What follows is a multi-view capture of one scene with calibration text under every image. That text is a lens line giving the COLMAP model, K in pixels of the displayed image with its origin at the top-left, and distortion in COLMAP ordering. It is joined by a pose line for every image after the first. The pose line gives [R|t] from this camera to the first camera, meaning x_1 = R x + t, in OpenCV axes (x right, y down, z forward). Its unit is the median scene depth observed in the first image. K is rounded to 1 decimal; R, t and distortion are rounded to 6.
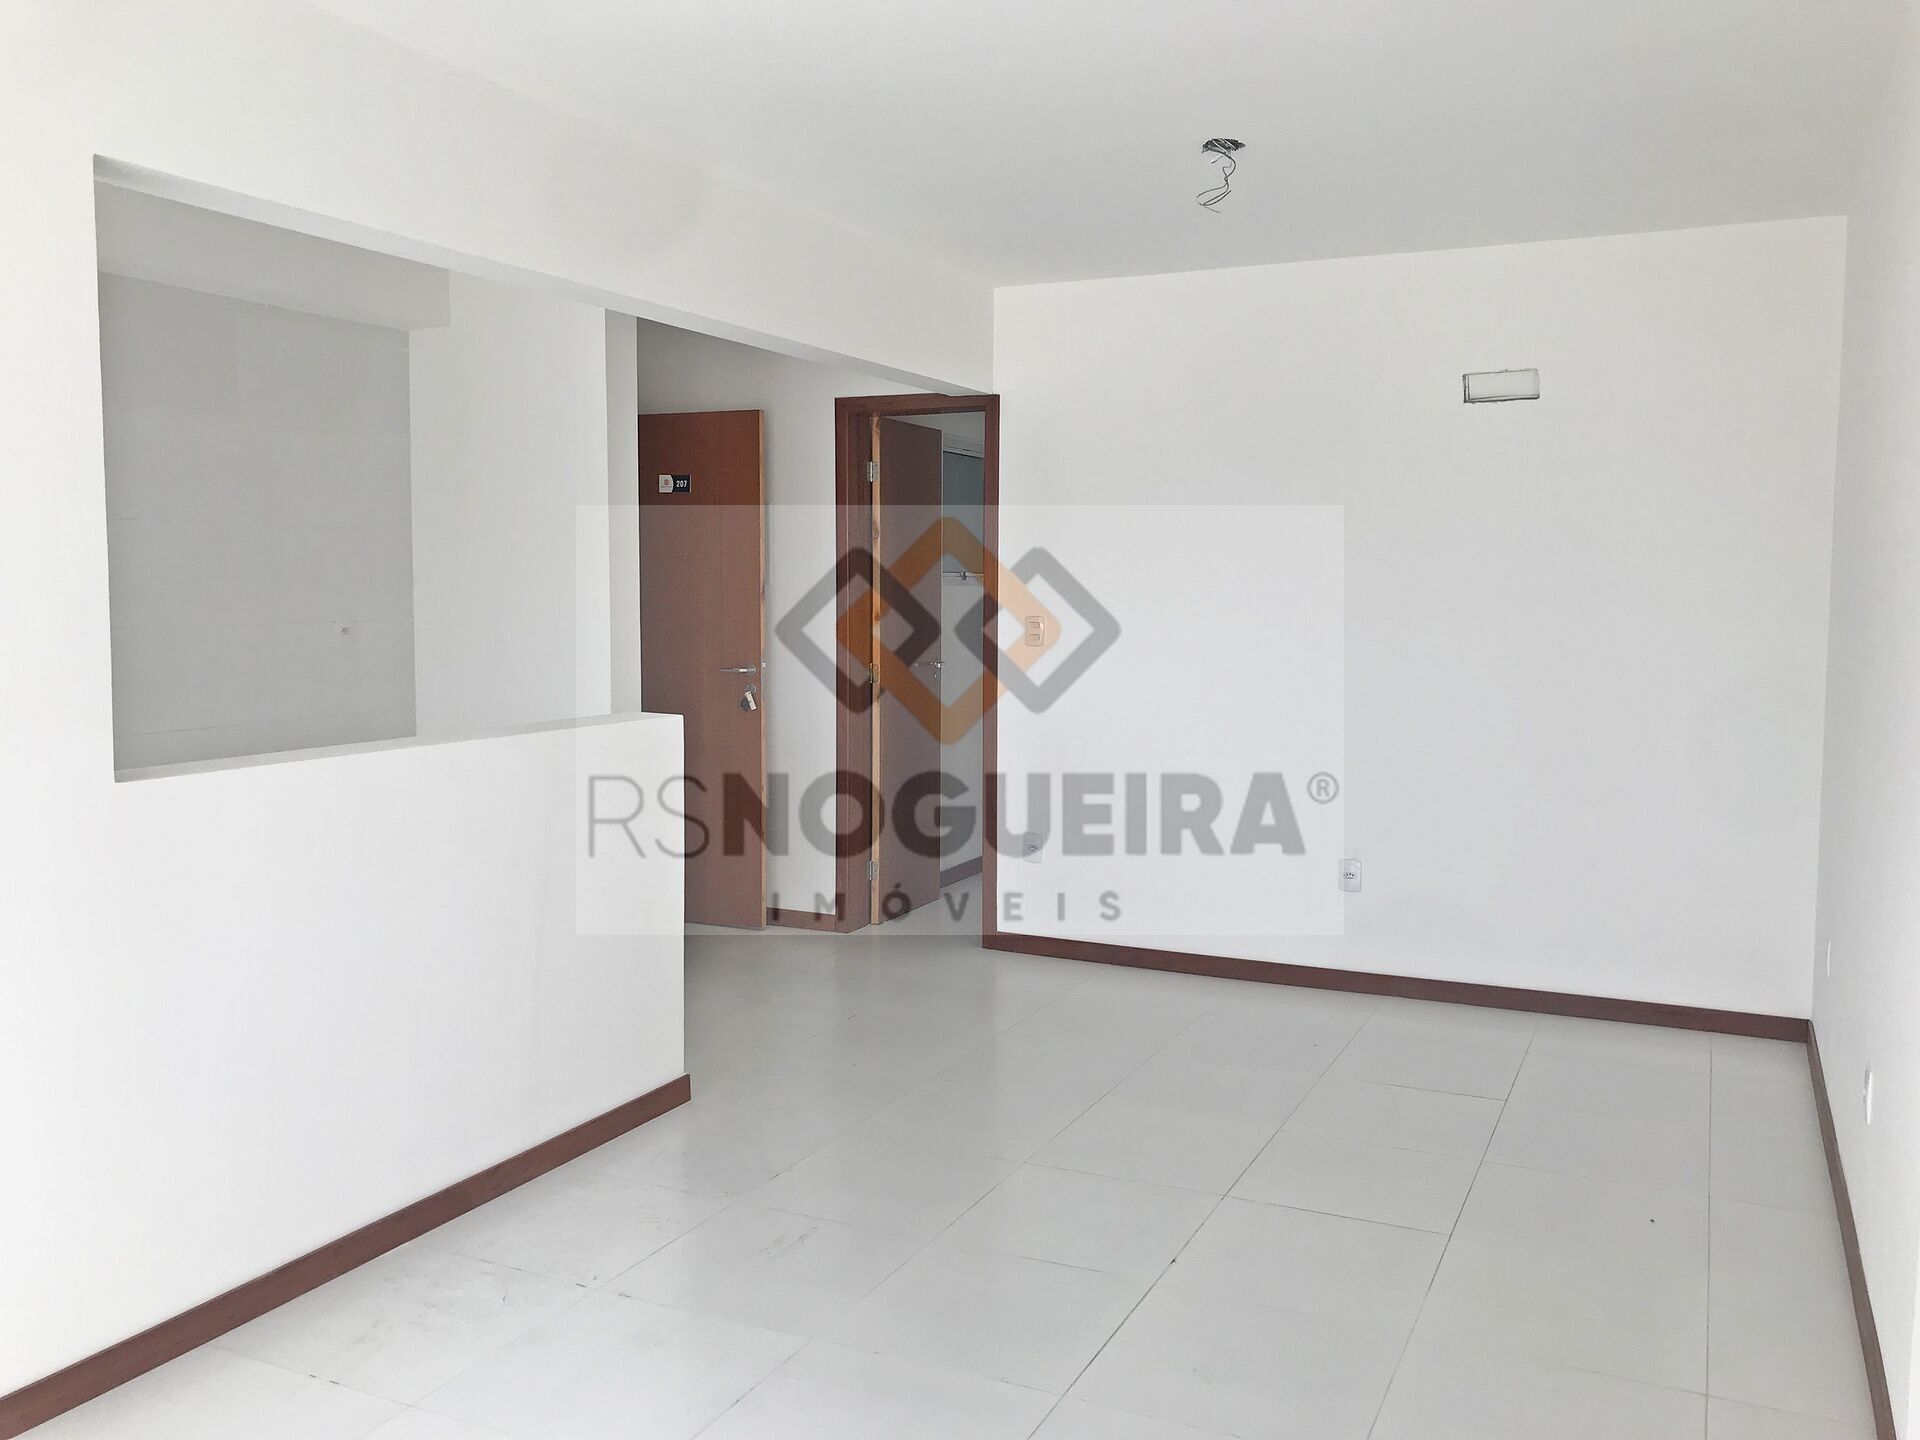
lens RADIAL K [[1562.8, 0, 966.4], [0, 1562.8, 716.3], [0, 0, 1]] dist [0.047346, -0.054276]
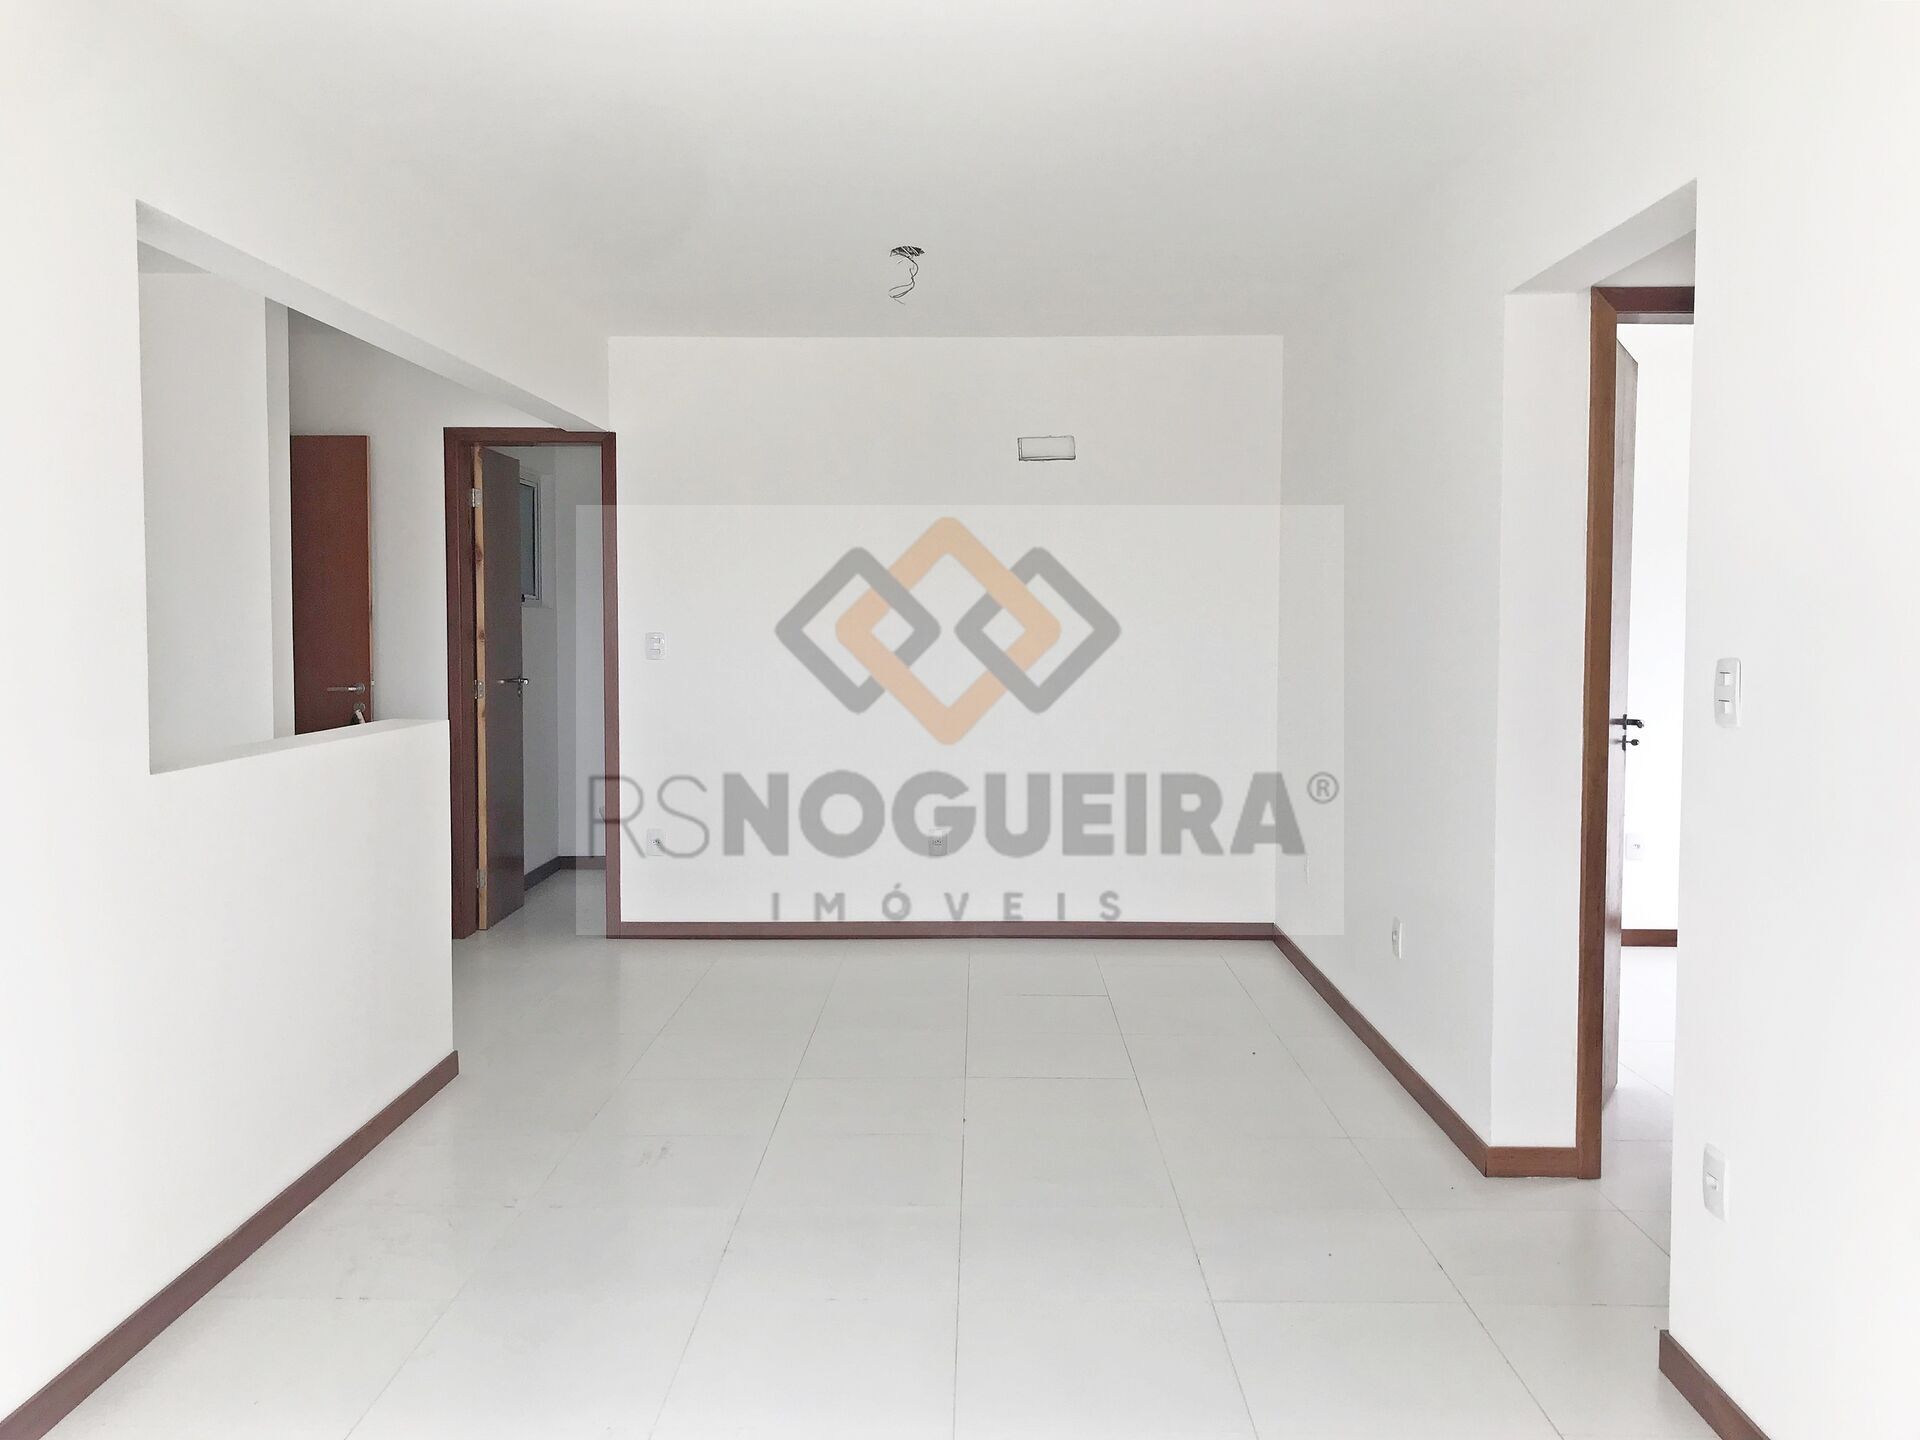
lens RADIAL K [[1562.8, 0, 955.1], [0, 1562.8, 719.7], [0, 0, 1]] dist [0.047346, -0.054276]
pose [[0.914106, -0.025800, 0.404653, -0.212343], [0.033460, 0.999370, -0.011868, 0.017280], [-0.404091, 0.024388, 0.914393, -0.099048]]
